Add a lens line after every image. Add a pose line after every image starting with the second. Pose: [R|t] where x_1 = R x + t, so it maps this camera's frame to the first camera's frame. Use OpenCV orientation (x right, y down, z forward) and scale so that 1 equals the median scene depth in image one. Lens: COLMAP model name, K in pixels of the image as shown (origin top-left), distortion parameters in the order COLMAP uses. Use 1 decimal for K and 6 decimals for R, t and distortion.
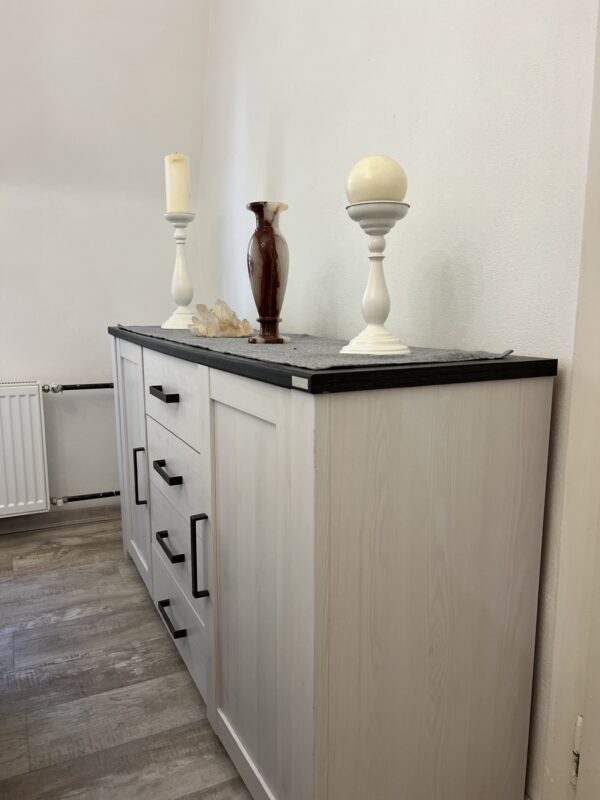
lens RADIAL K [[610.3, 0, 298.8], [0, 610.3, 401.7], [0, 0, 1]] dist [0.040293, -0.020444]
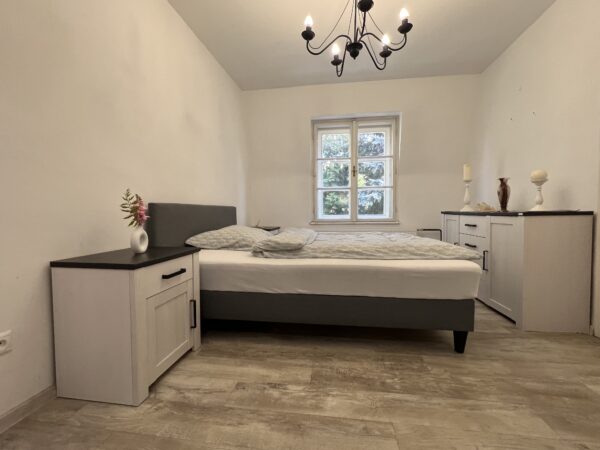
lens RADIAL K [[285.5, 0, 290.7], [0, 285.5, 215.6], [0, 0, 1]] dist [0.009564, 0.000619]
pose [[0.821488, 0.002030, -0.570222, -0.126942], [-0.085483, 0.989132, -0.119630, 0.268151], [0.563781, 0.147019, 0.812734, -1.293471]]
